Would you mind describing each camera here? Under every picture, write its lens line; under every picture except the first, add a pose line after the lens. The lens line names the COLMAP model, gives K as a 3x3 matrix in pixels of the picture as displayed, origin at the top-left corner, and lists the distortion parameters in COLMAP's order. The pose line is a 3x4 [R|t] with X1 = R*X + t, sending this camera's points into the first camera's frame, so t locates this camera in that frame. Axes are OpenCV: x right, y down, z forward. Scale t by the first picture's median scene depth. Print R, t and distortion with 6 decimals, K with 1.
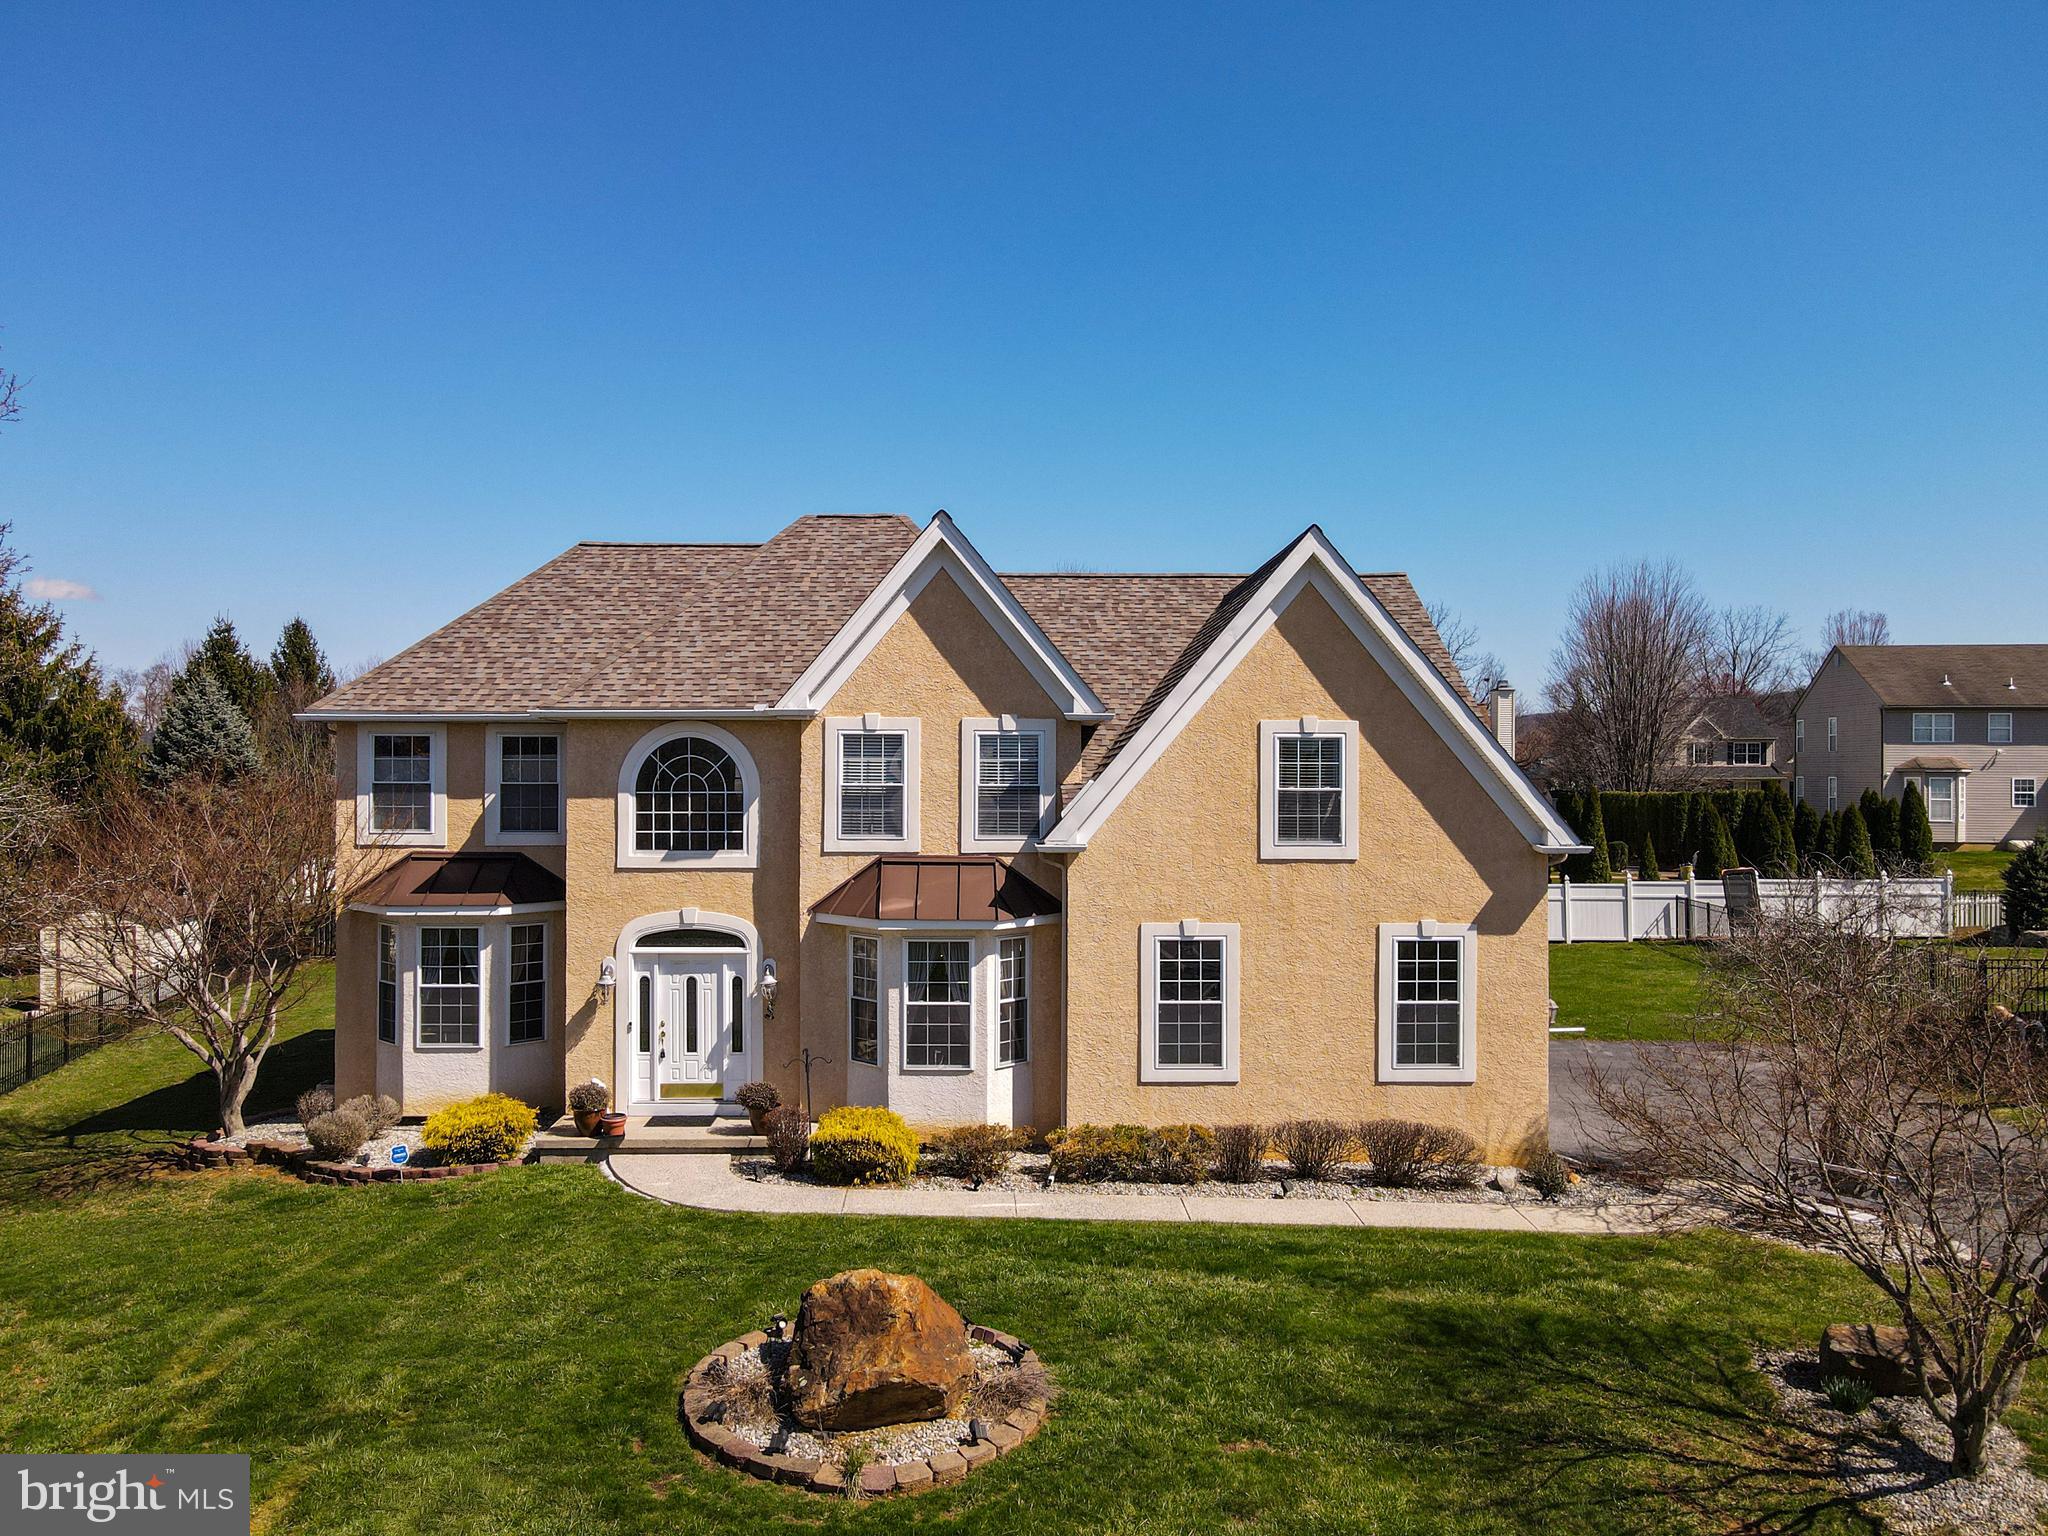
lens RADIAL K [[1505.7, 0, 1006.9], [0, 1505.7, 759.1], [0, 0, 1]] dist [0.003562, 0.019689]
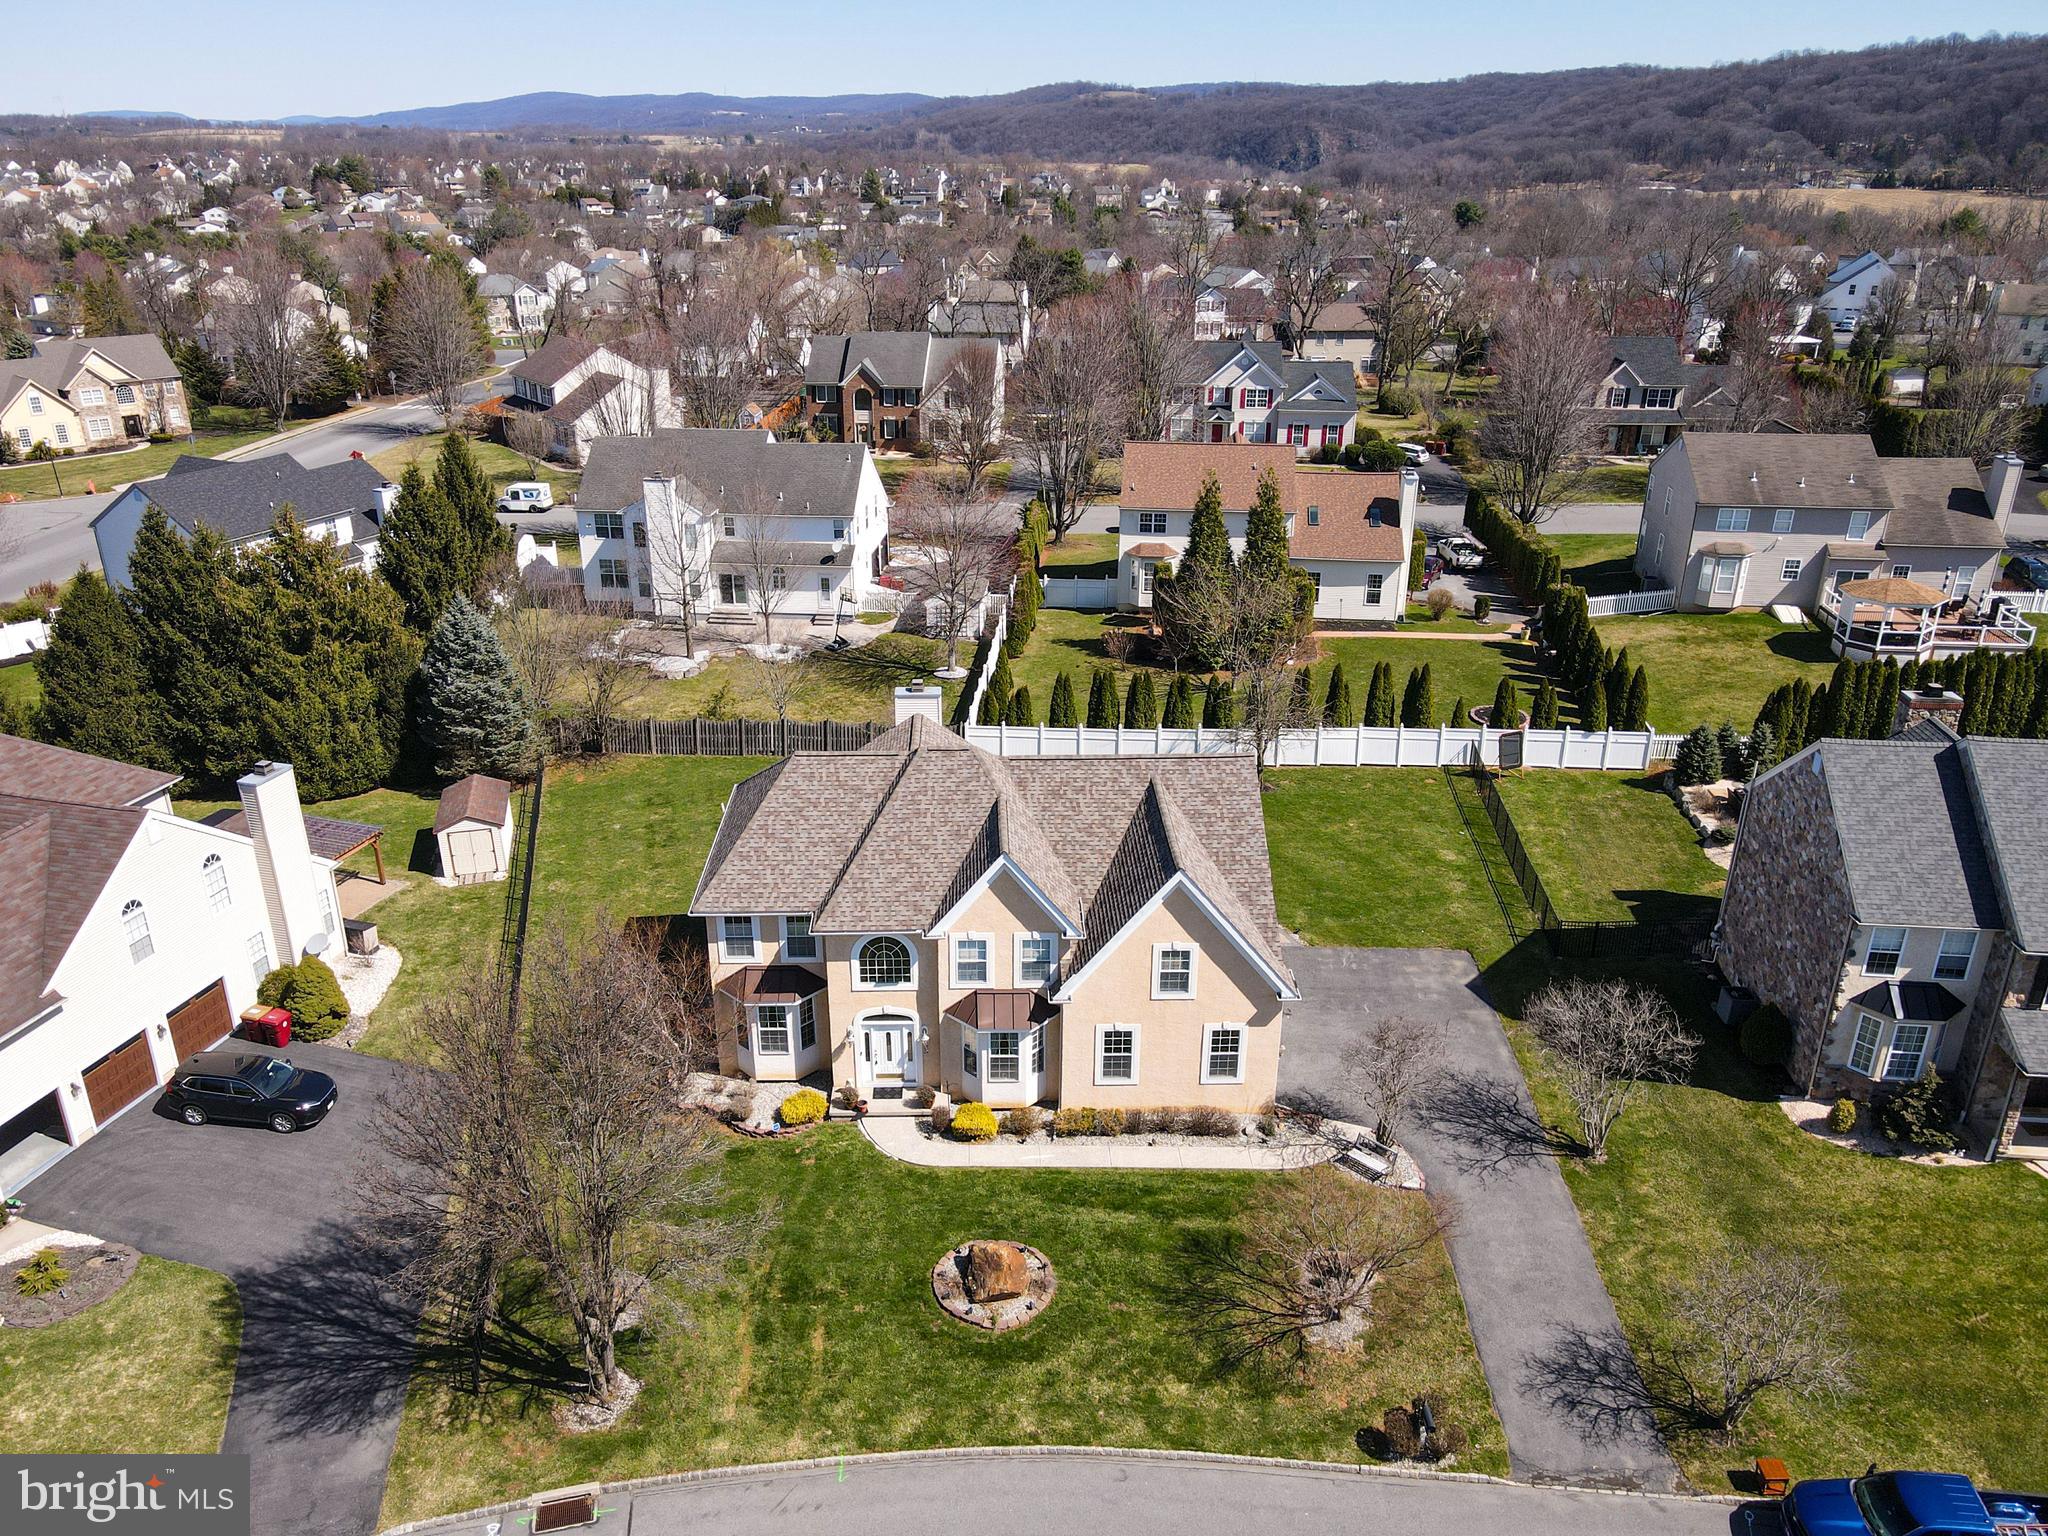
lens RADIAL K [[1505.7, 0, 1003.1], [0, 1505.7, 775.1], [0, 0, 1]] dist [0.003562, 0.019689]
pose [[0.999990, -0.004471, 0.000720, -0.046712], [0.003798, 0.914669, 0.404186, -1.110859], [-0.002465, -0.404180, 0.914676, -0.863792]]
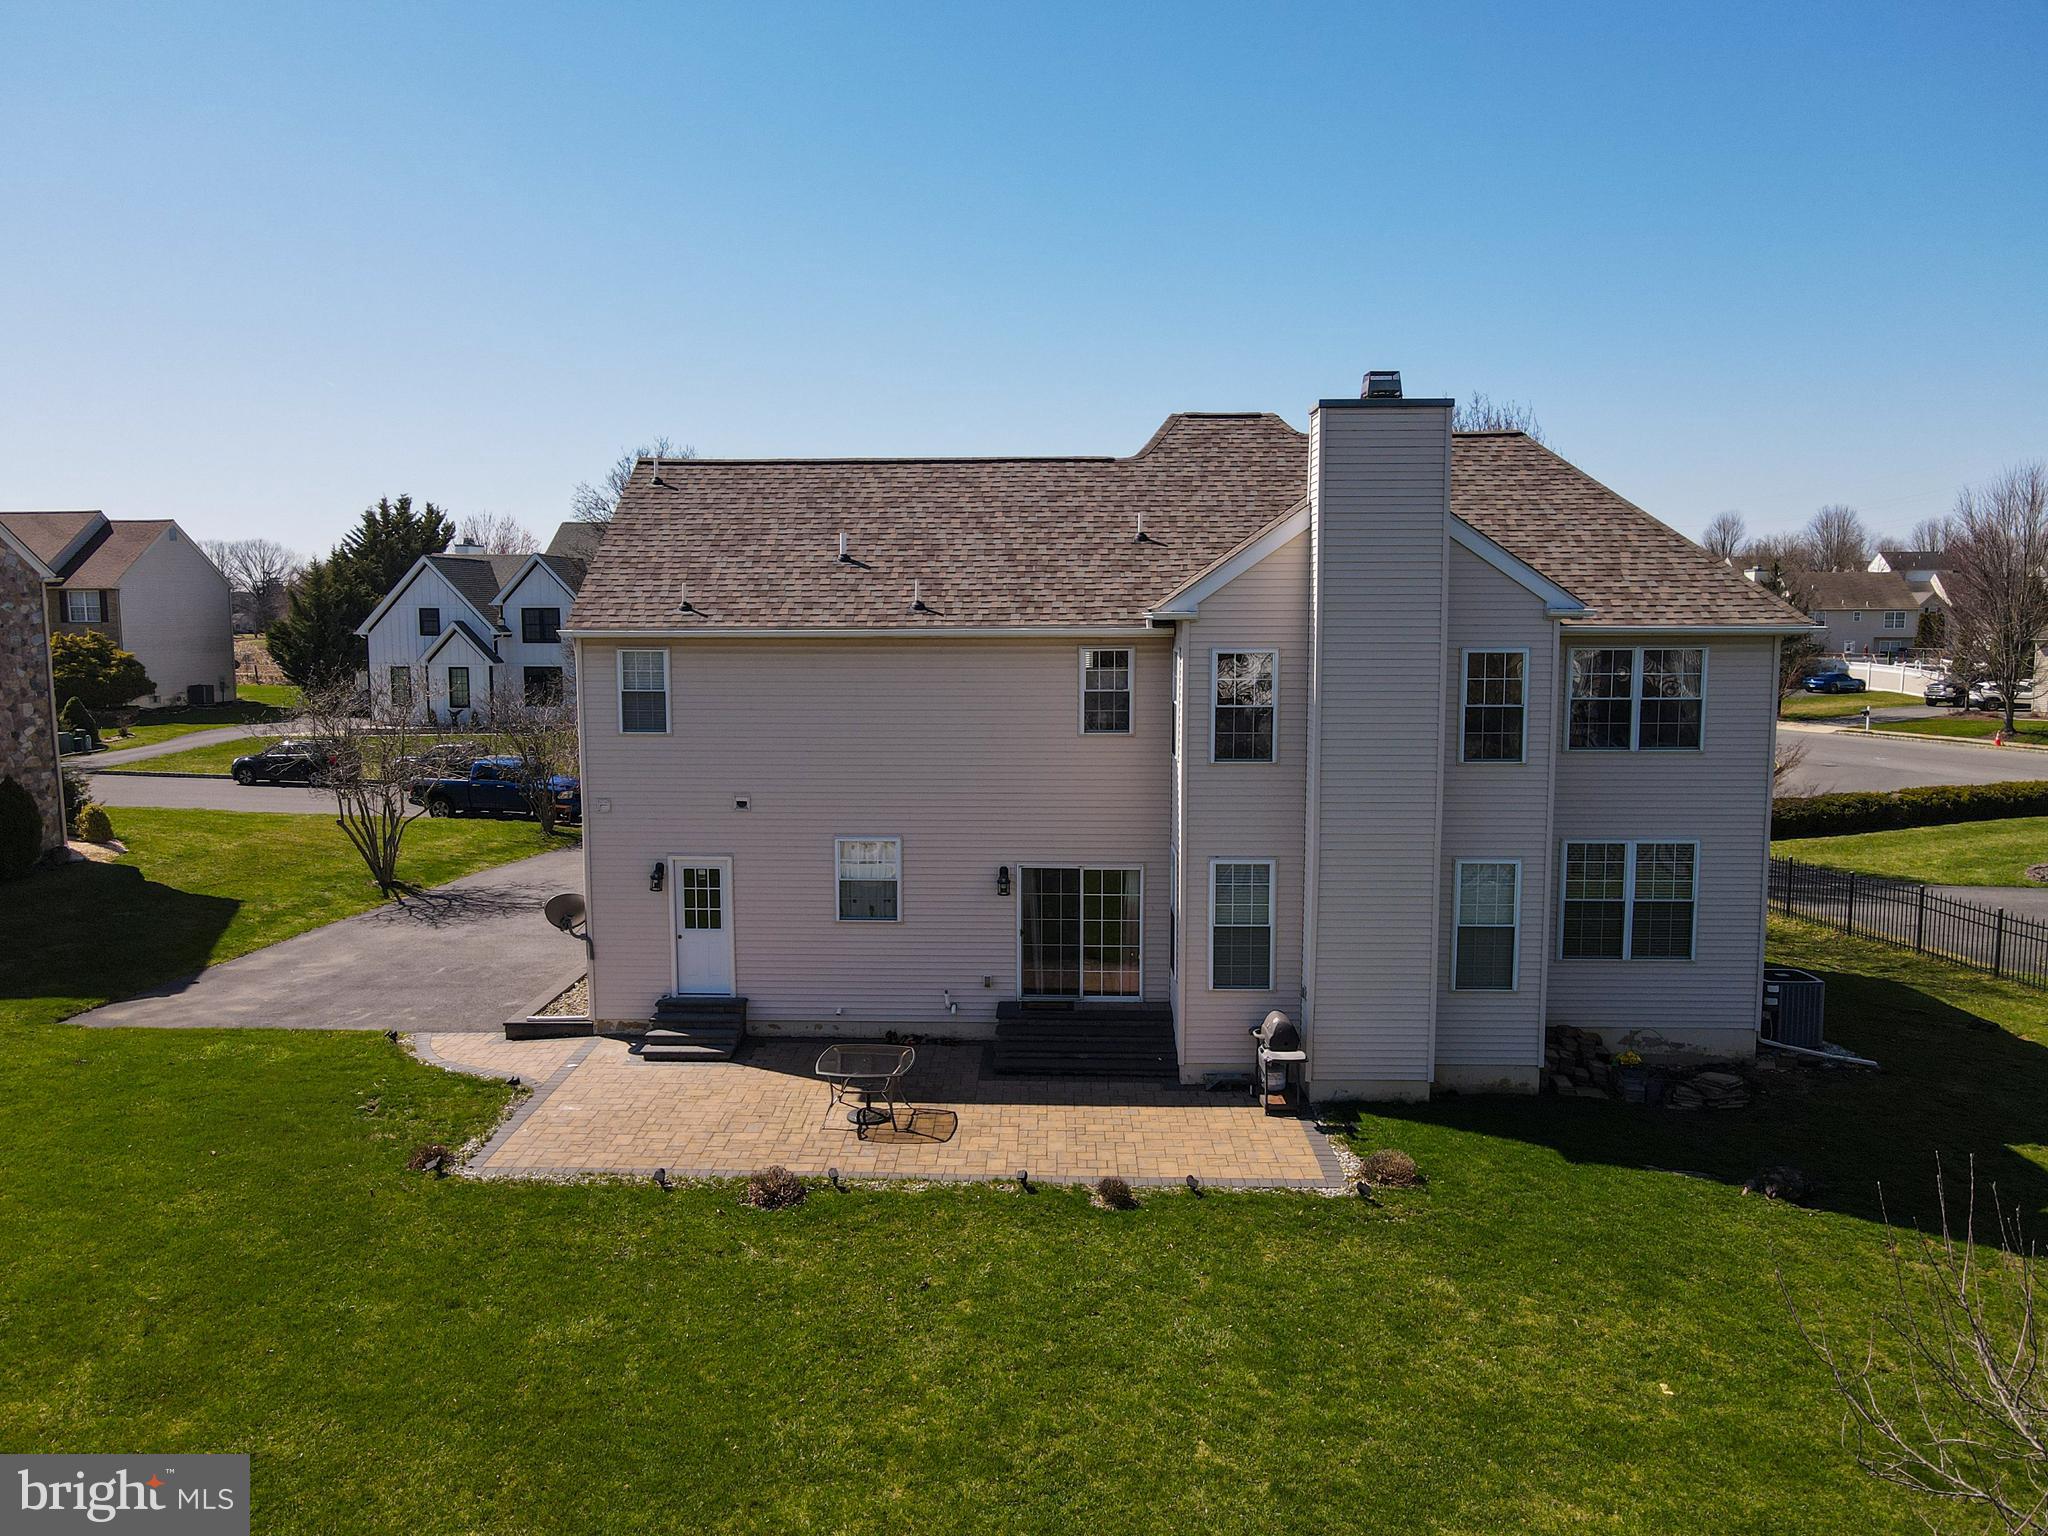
lens RADIAL K [[1505.7, 0, 1008.7], [0, 1505.7, 766.7], [0, 0, 1]] dist [0.003562, 0.019689]
pose [[-0.998788, -0.005357, 0.048929, -0.007492], [-0.000326, 0.994759, 0.102250, -0.038987], [-0.049220, 0.102111, -0.993555, 2.607491]]
